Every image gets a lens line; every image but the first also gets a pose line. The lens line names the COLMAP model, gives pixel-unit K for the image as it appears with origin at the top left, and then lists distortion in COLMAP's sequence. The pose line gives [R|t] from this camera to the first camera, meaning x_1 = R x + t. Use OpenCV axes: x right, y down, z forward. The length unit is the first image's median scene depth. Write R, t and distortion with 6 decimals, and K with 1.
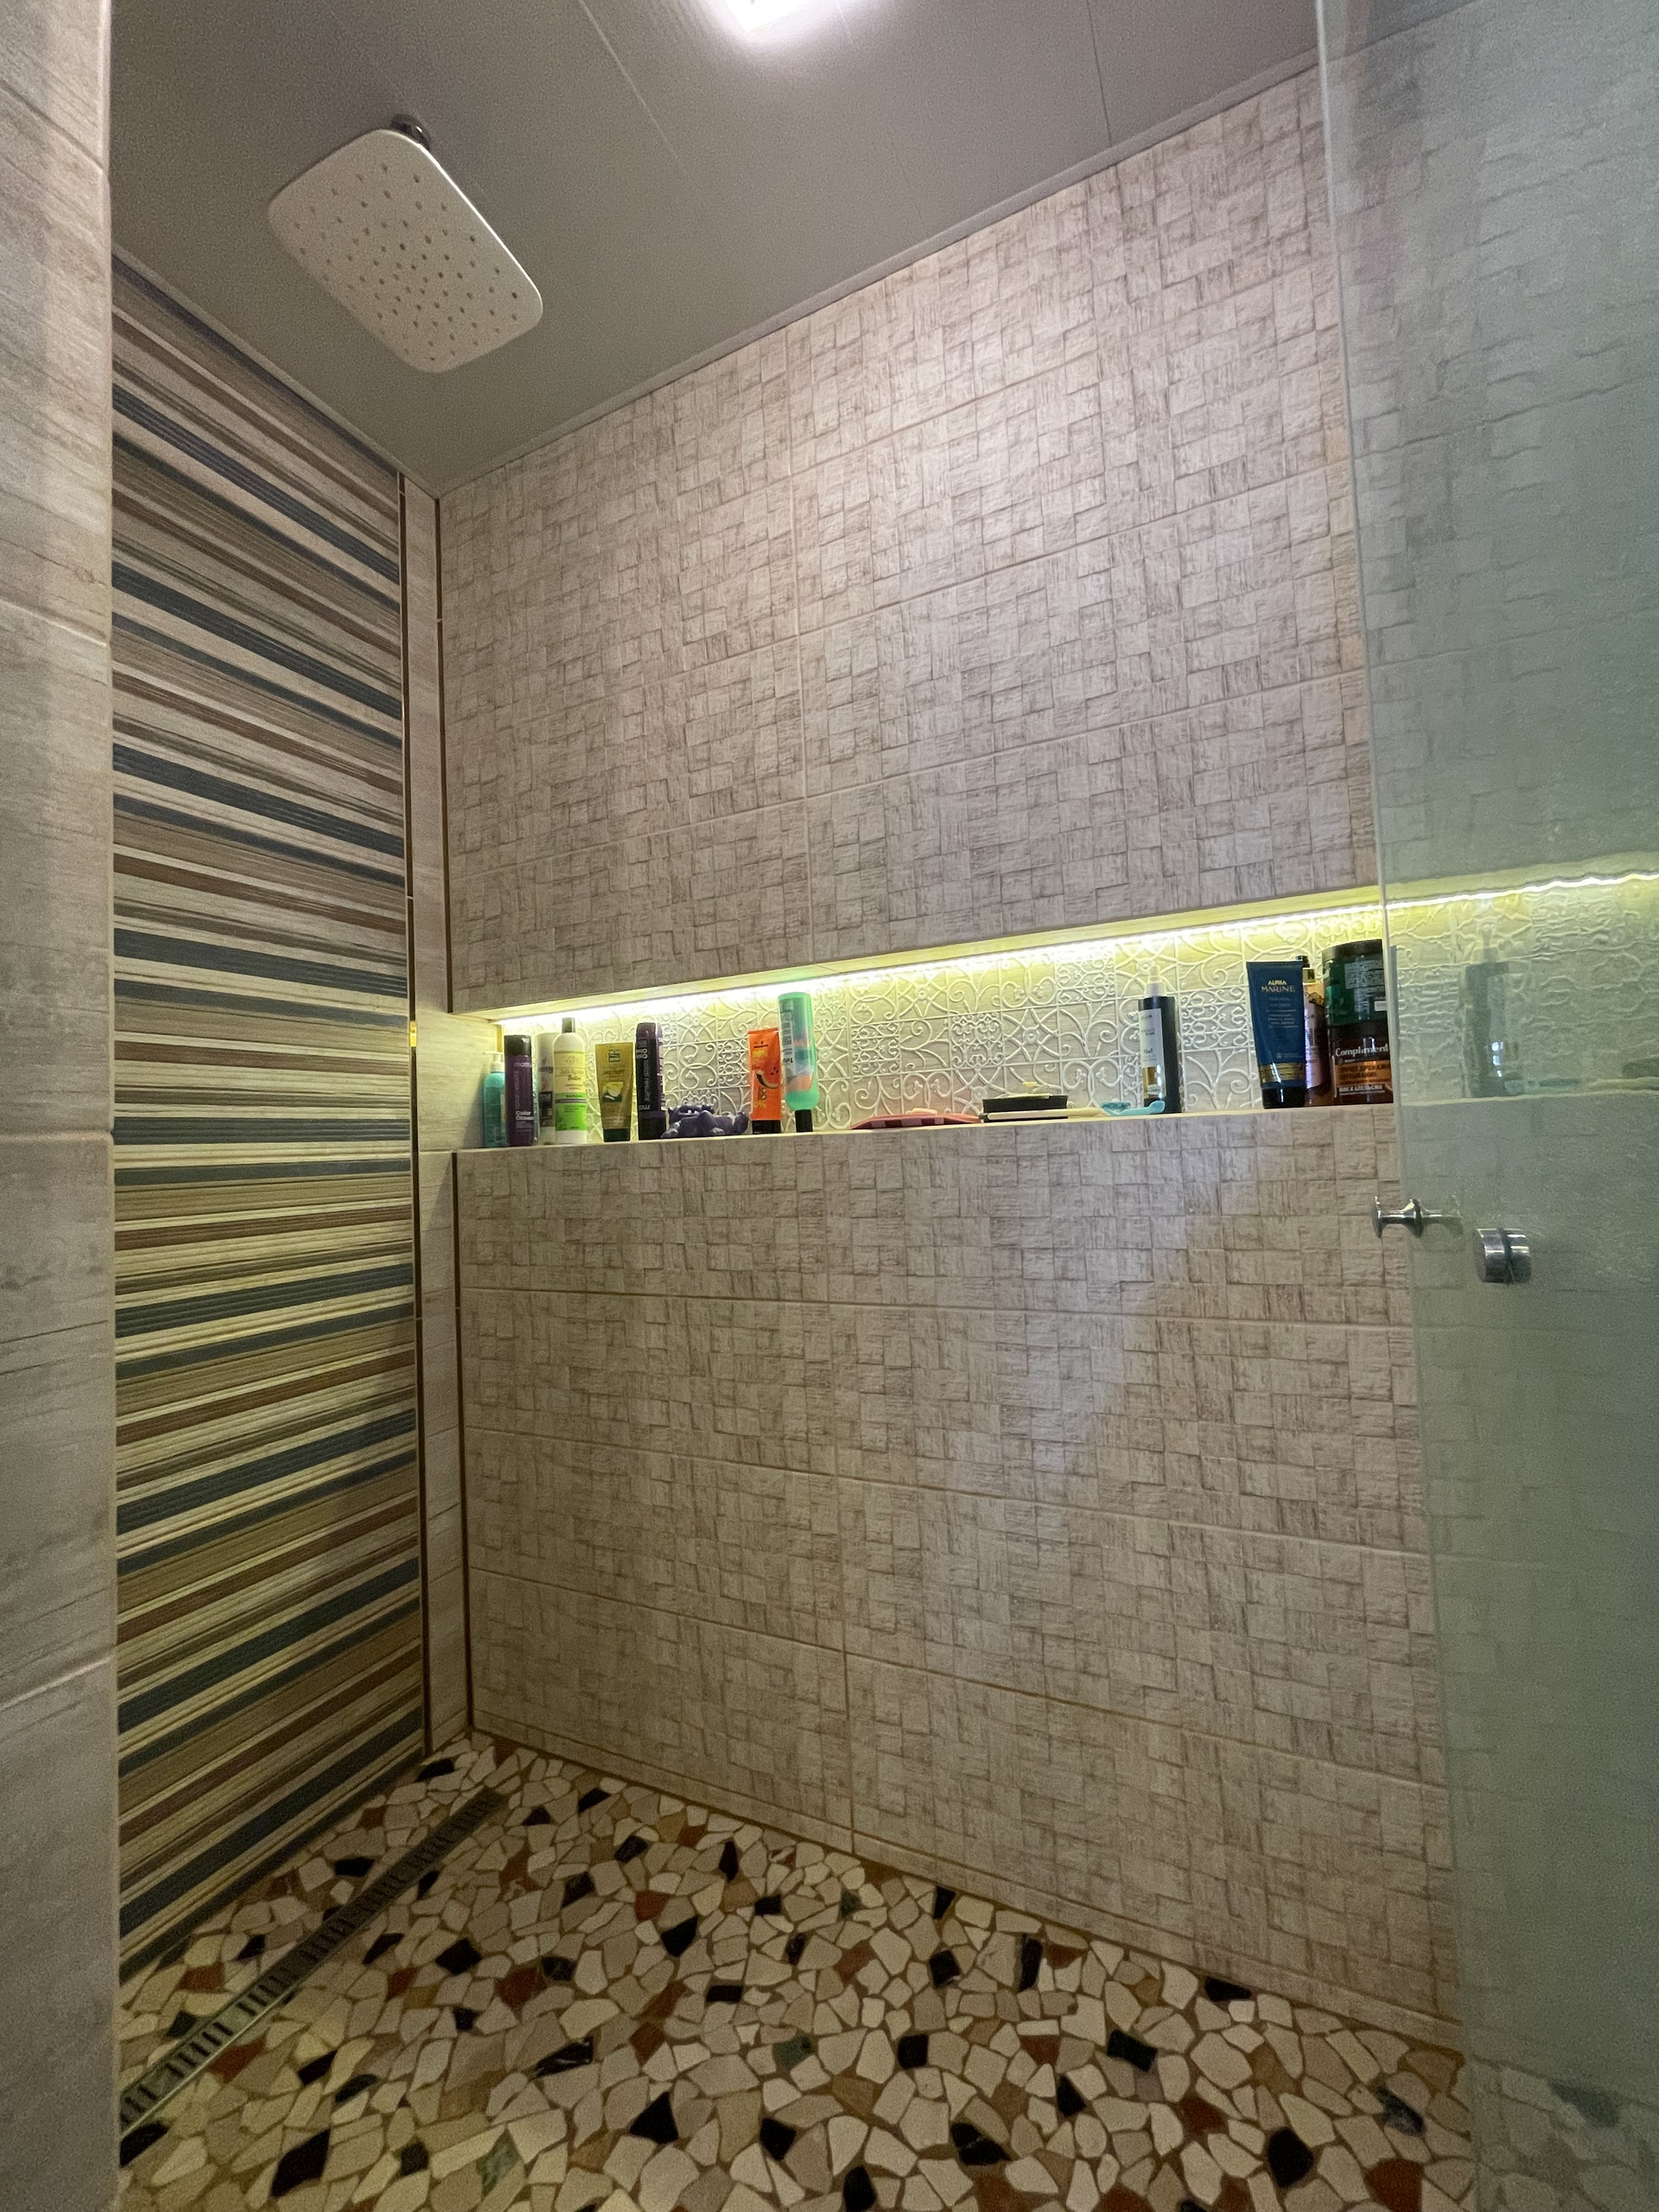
lens RADIAL K [[892.0, 0, 829.4], [0, 892.0, 1110.8], [0, 0, 1]] dist [-0.007612, 0.000793]
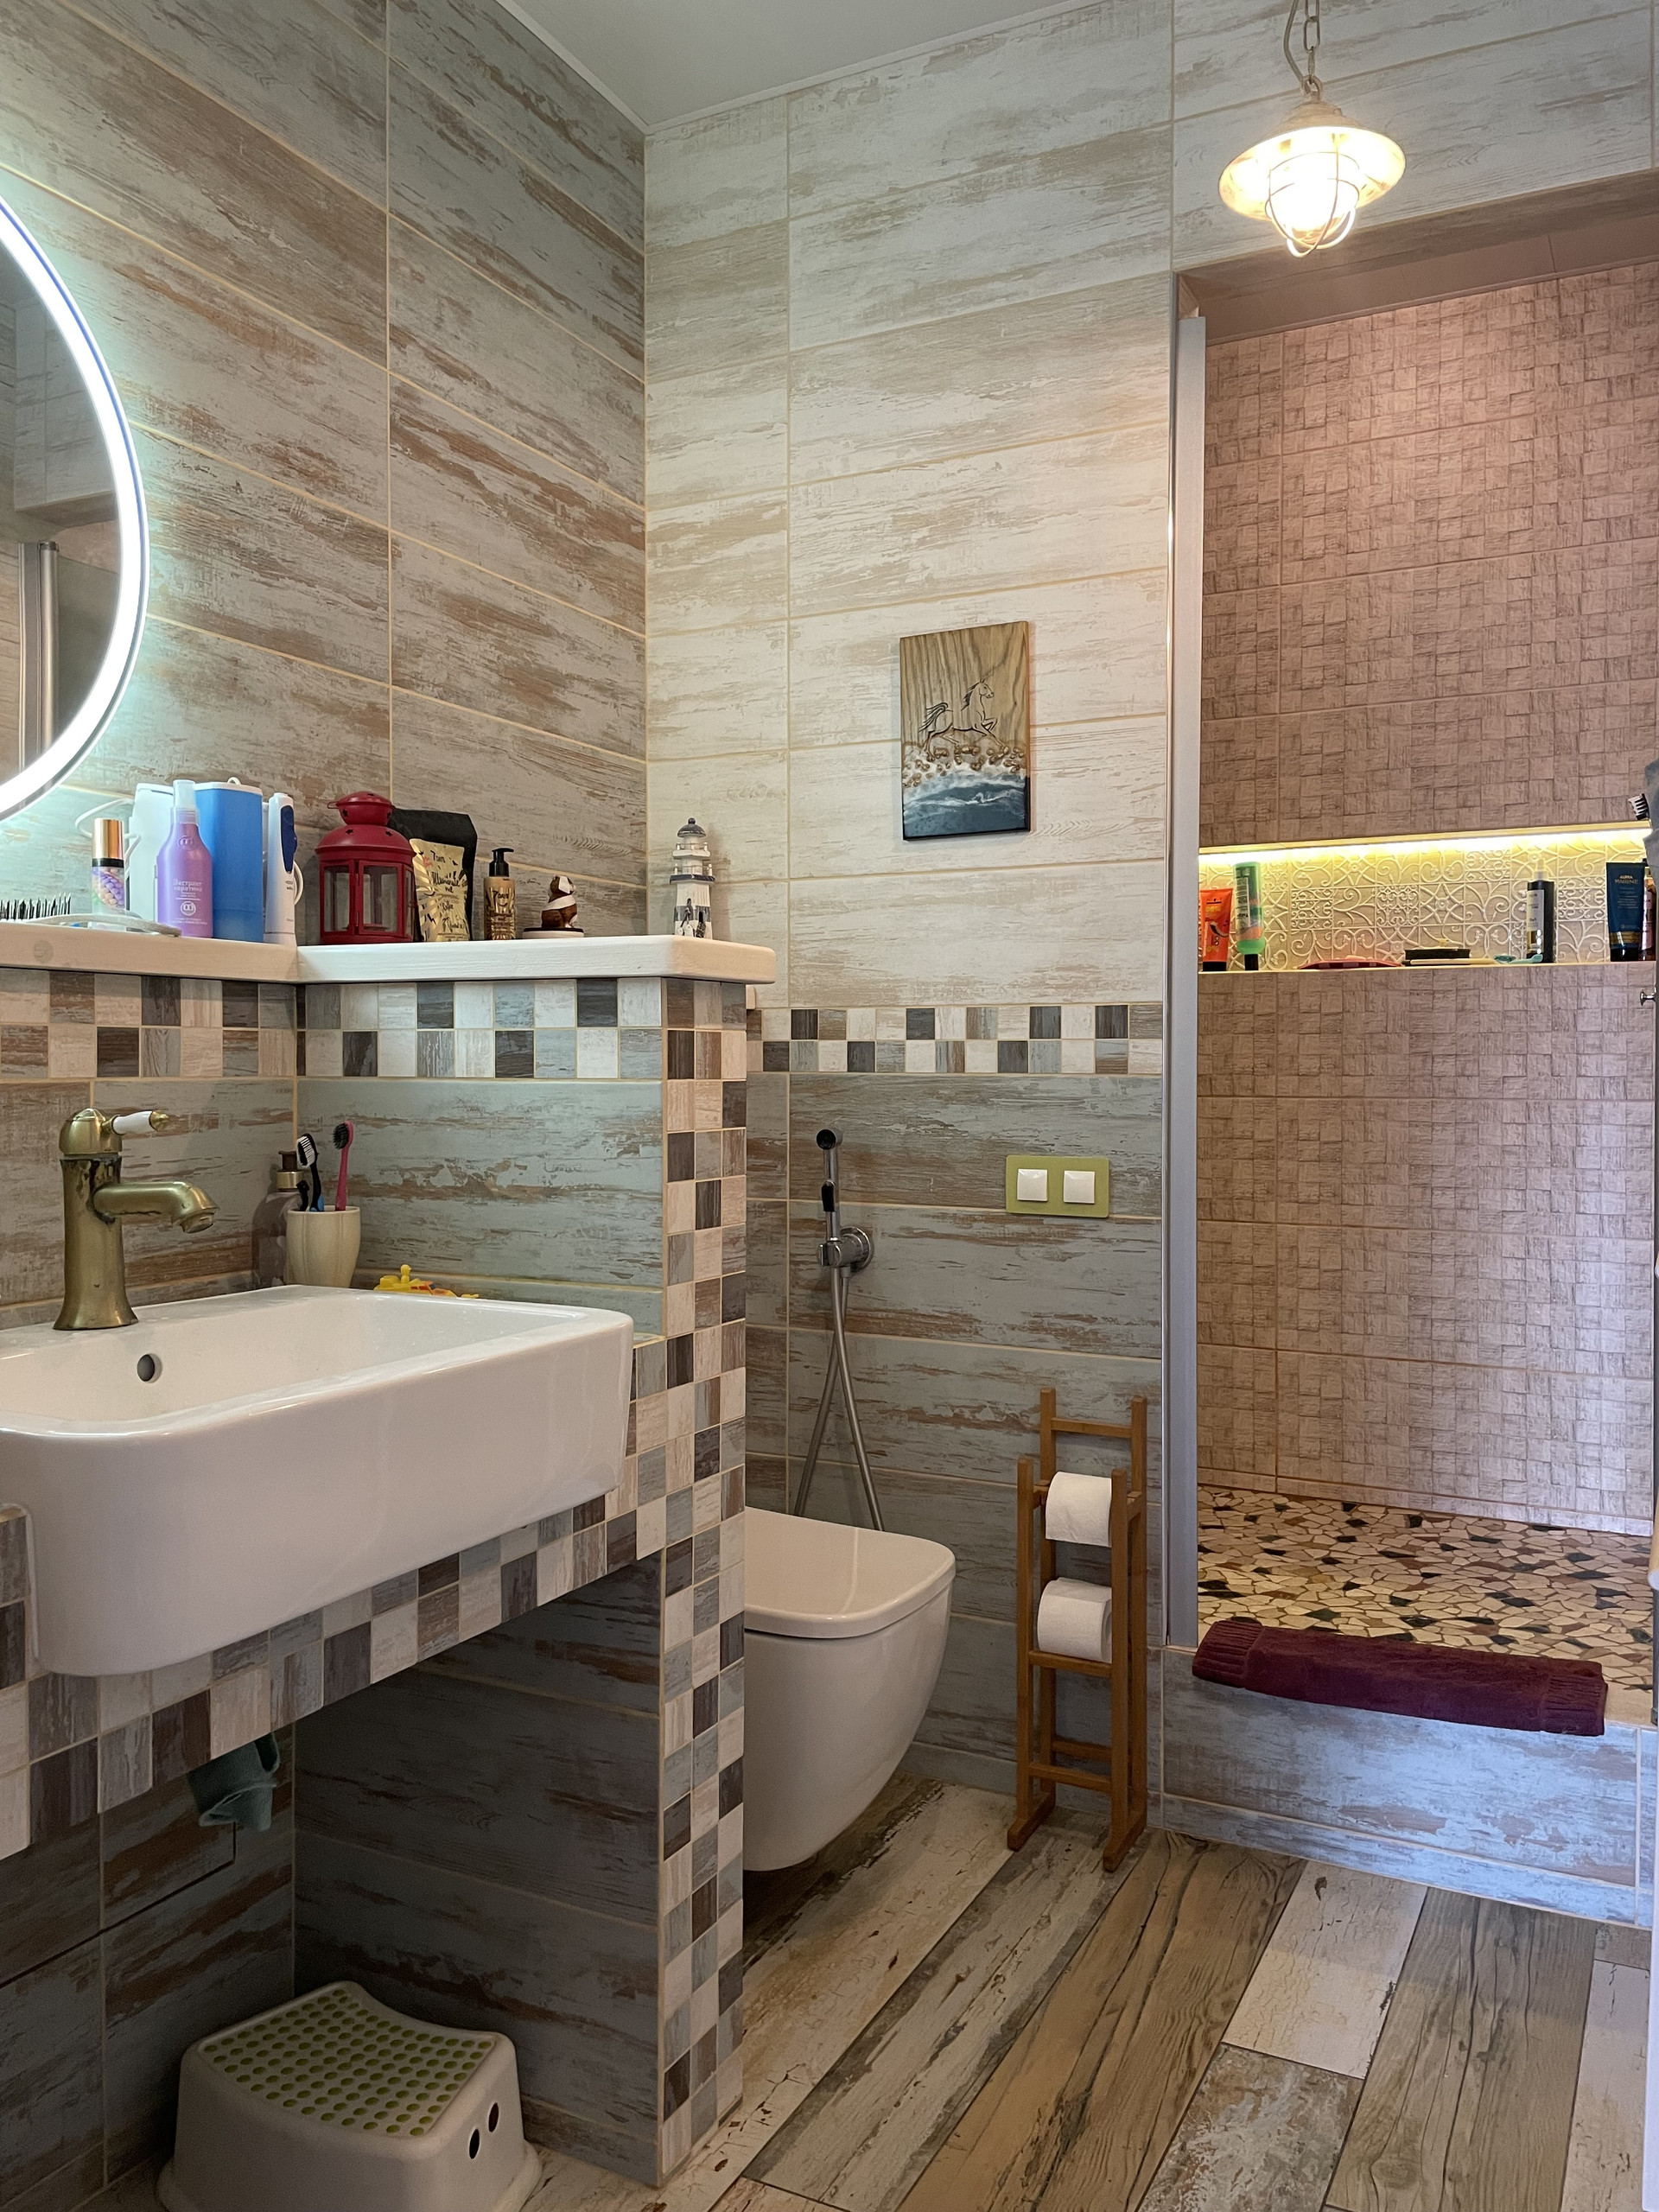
lens RADIAL K [[1670.0, 0, 827.9], [0, 1670.0, 1101.2], [0, 0, 1]] dist [0.063056, -0.087271]
pose [[0.998919, 0.045046, -0.011454, -0.702761], [-0.044281, 0.997215, 0.060007, 0.107344], [0.014125, -0.059435, 0.998132, -1.670907]]
